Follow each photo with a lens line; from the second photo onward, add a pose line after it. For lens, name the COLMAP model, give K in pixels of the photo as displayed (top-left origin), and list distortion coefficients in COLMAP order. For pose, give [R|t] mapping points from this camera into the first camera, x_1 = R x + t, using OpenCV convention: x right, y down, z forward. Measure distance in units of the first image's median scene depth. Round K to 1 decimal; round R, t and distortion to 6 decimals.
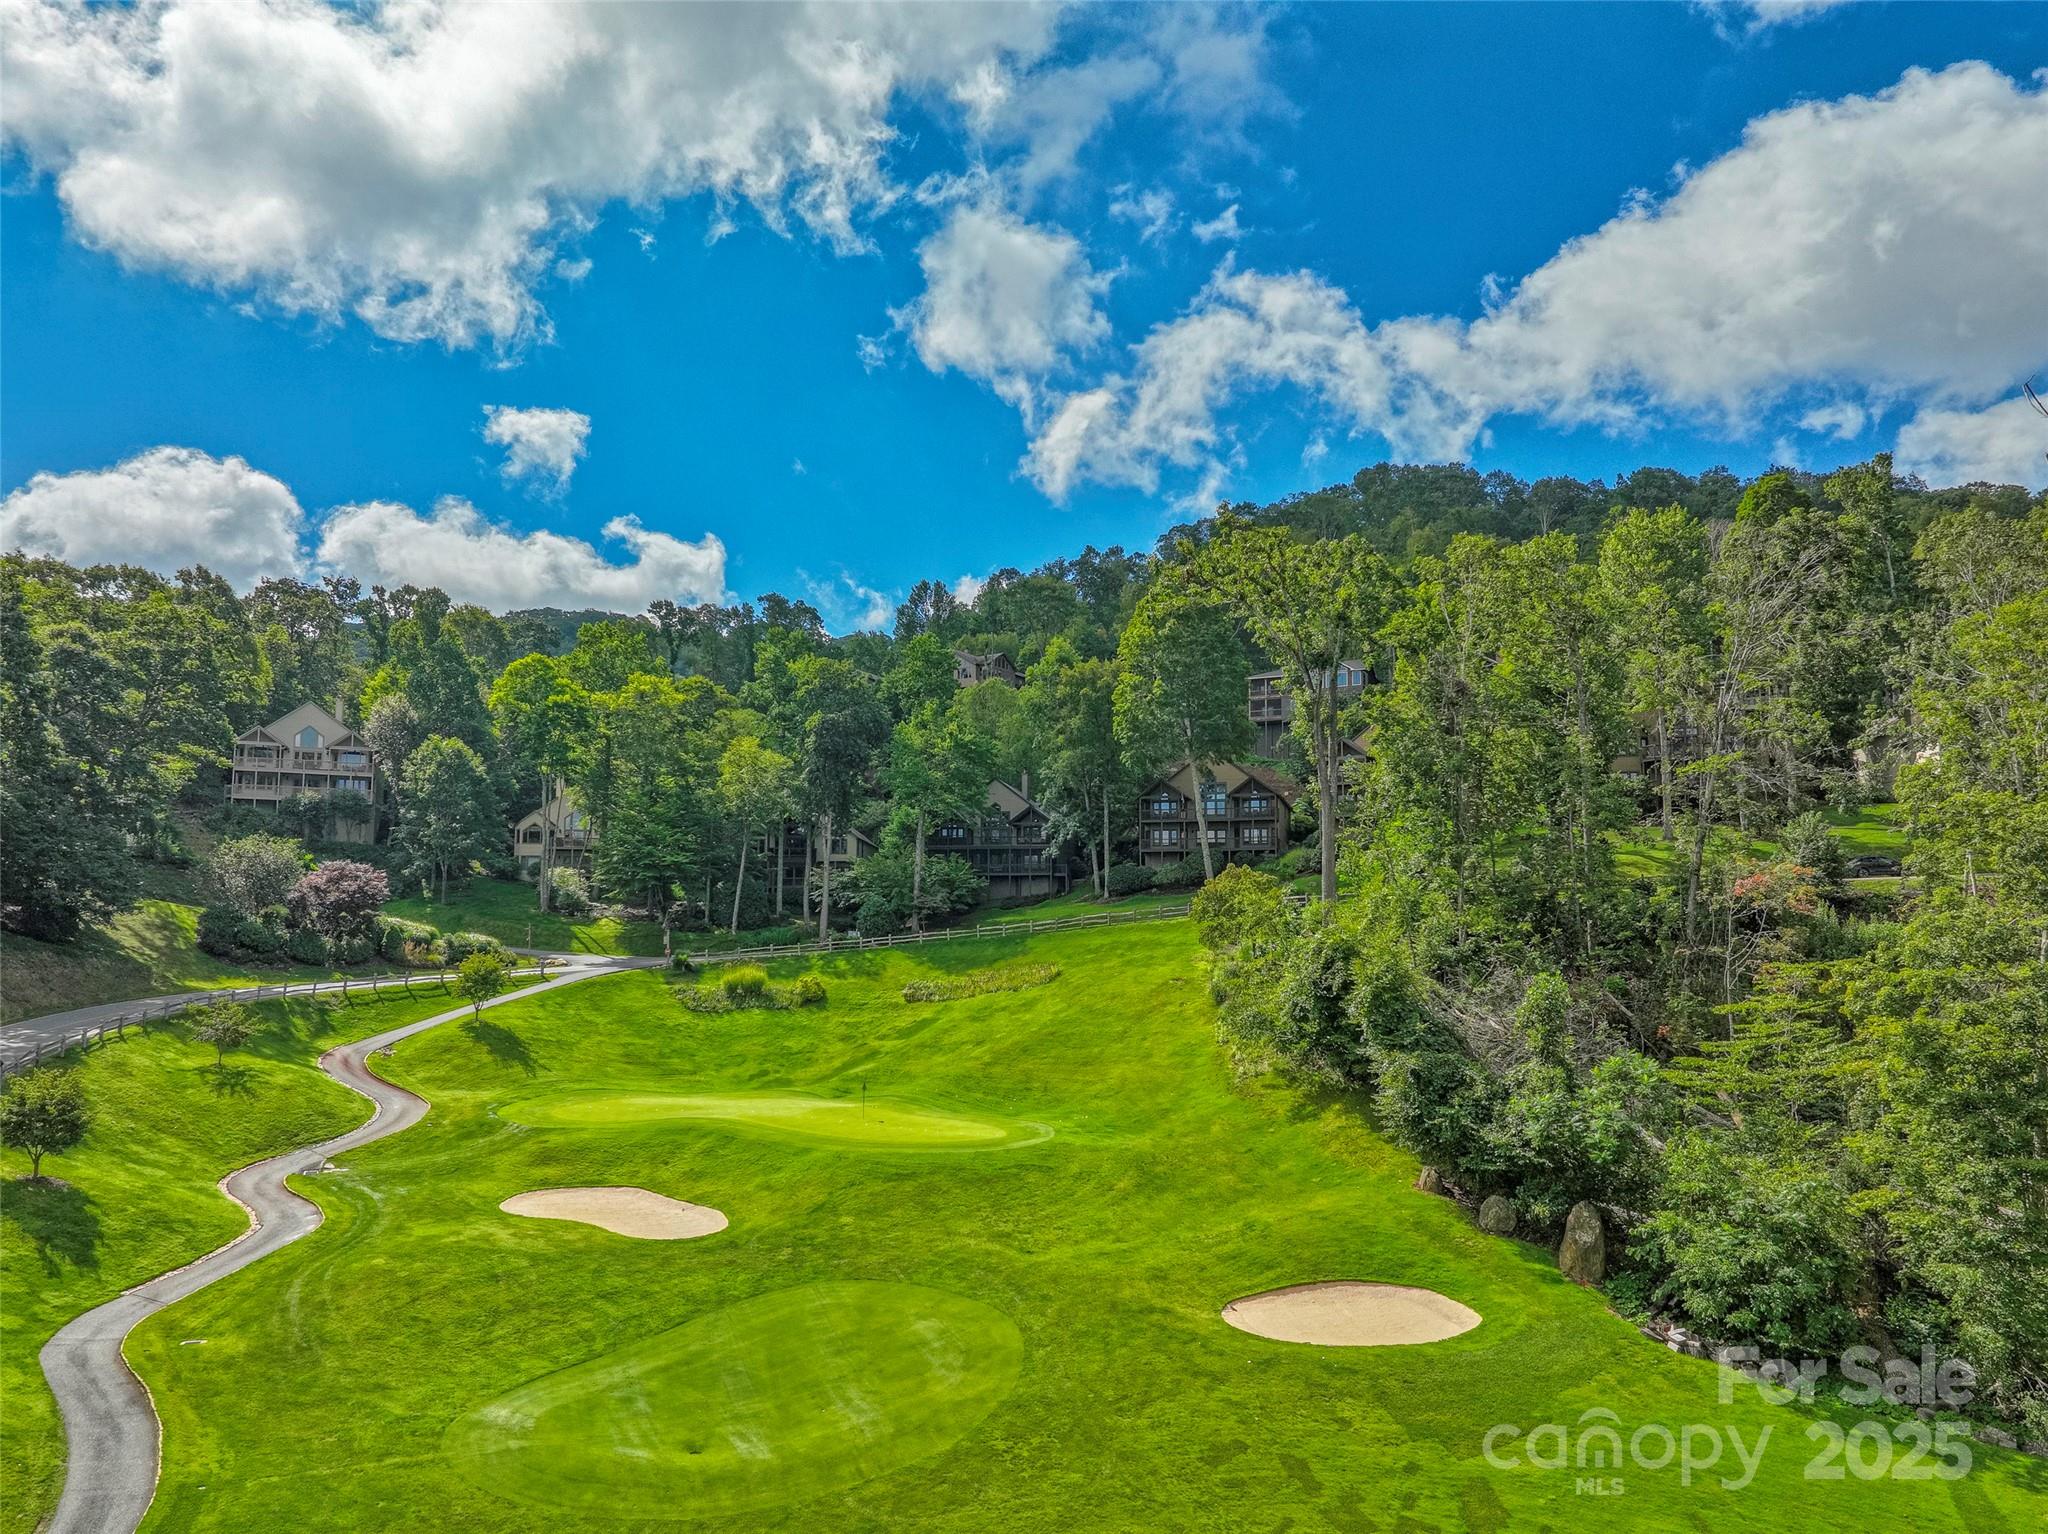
lens RADIAL K [[1070.0, 0, 1023.5], [0, 1070.0, 786.2], [0, 0, 1]] dist [-0.002188, -0.000230]
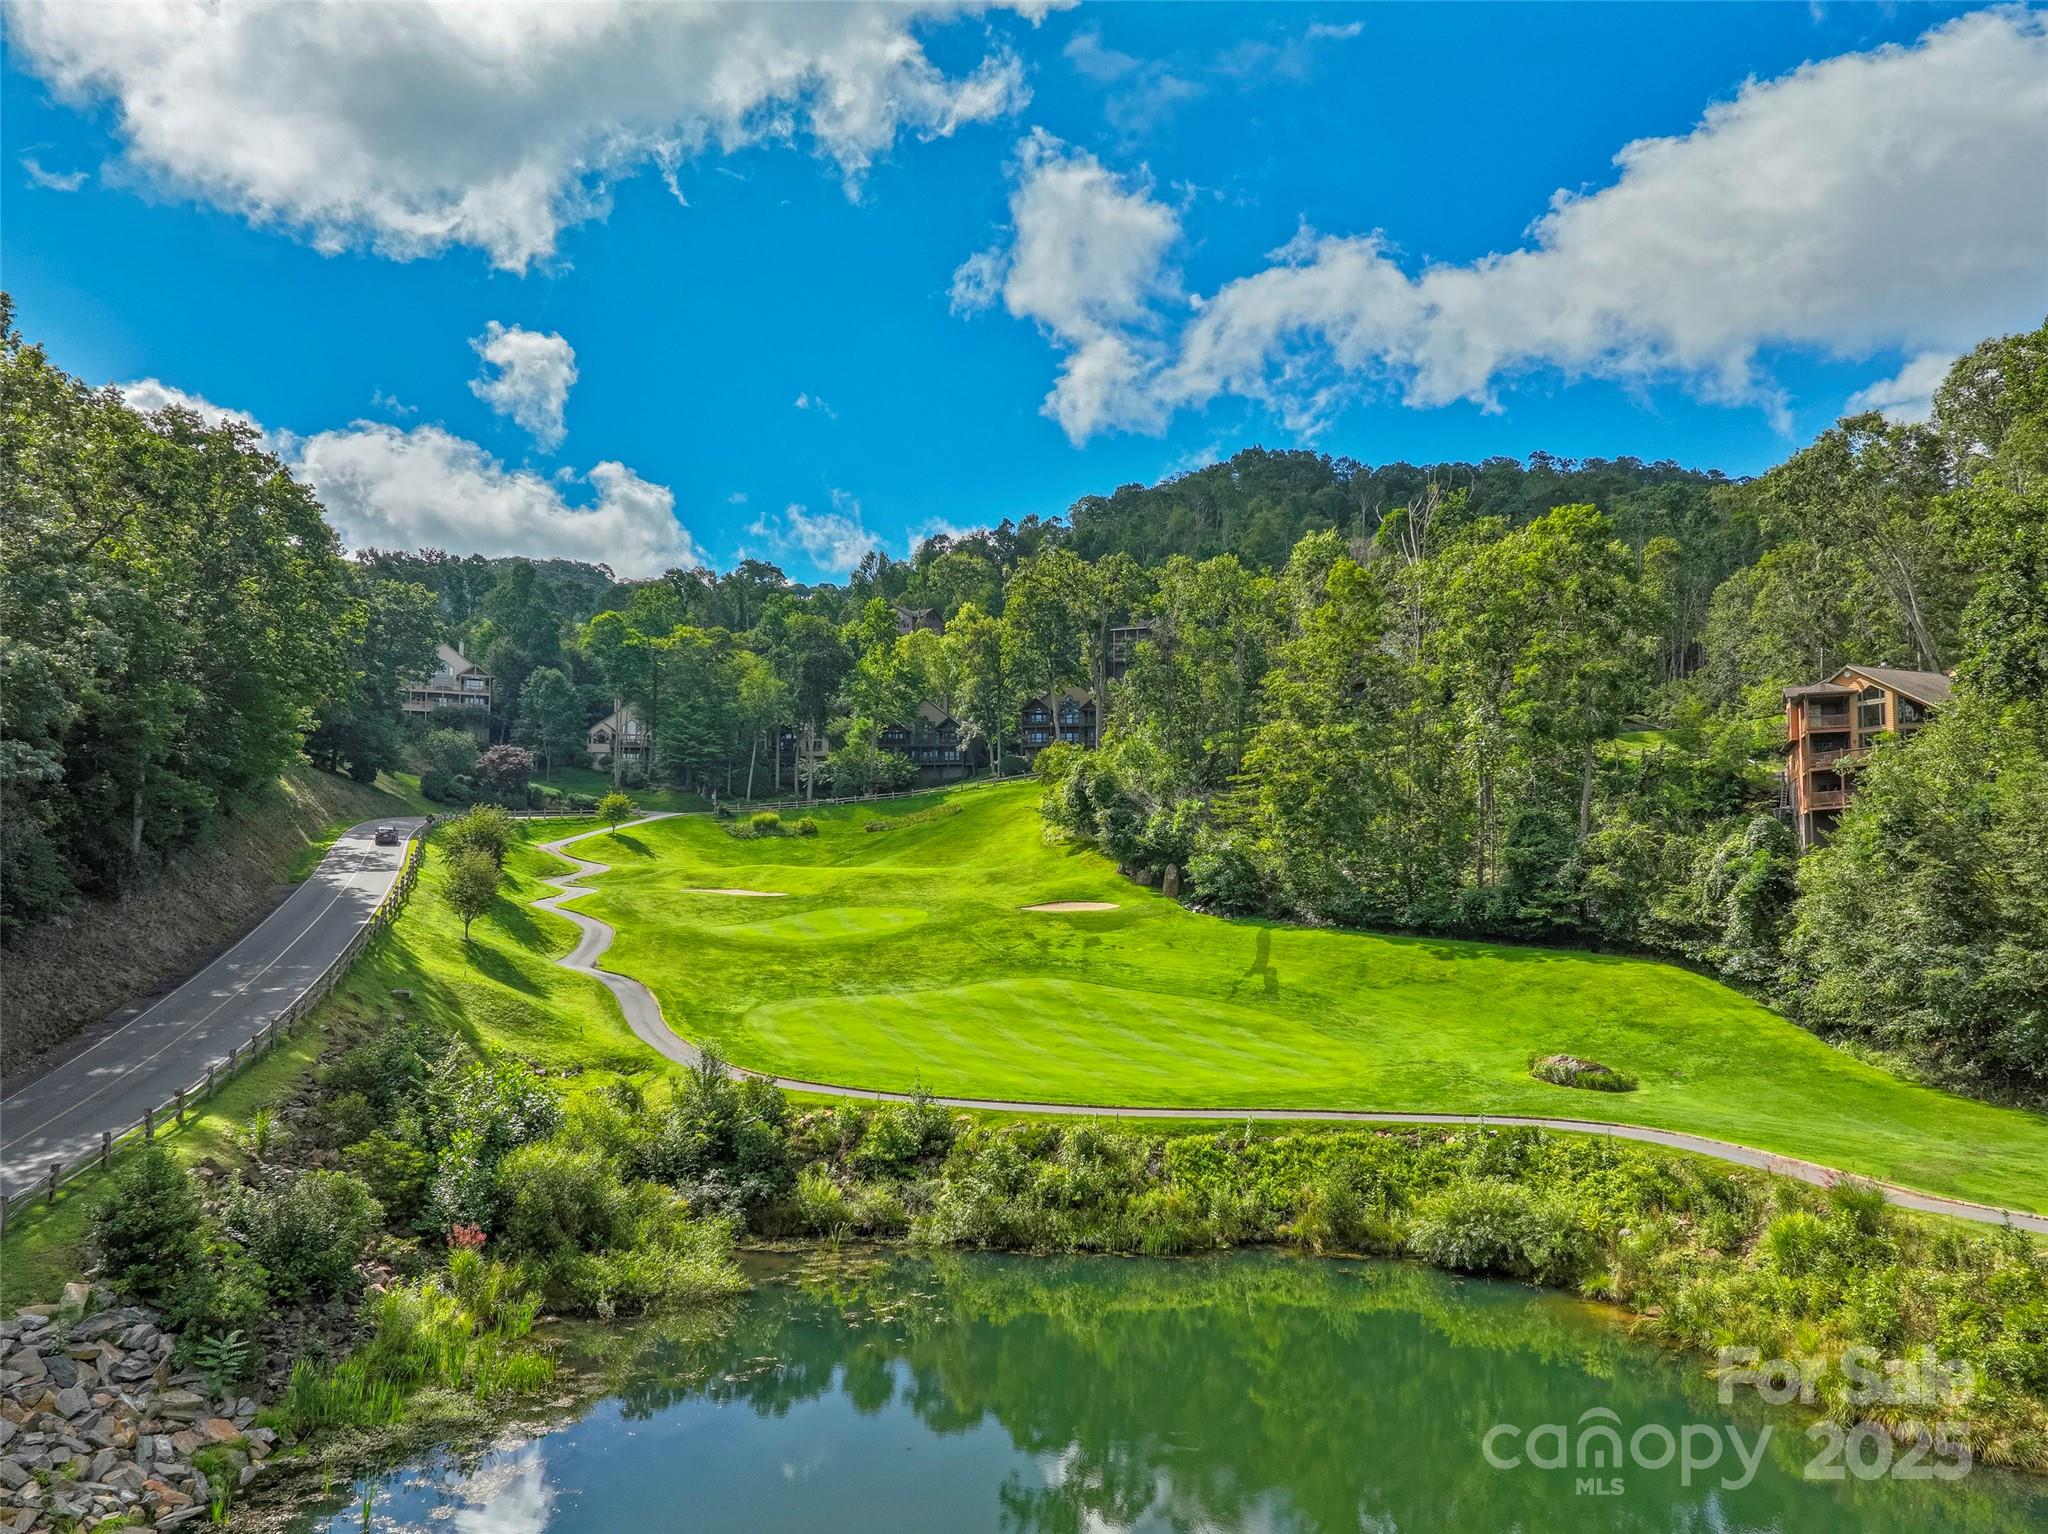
lens RADIAL K [[1070.0, 0, 1023.5], [0, 1070.0, 786.2], [0, 0, 1]] dist [-0.002188, -0.000230]
pose [[0.998515, -0.001234, 0.054456, 0.030654], [-0.001541, 0.998703, 0.050888, 0.040853], [-0.054448, -0.050896, 0.997219, -0.509172]]
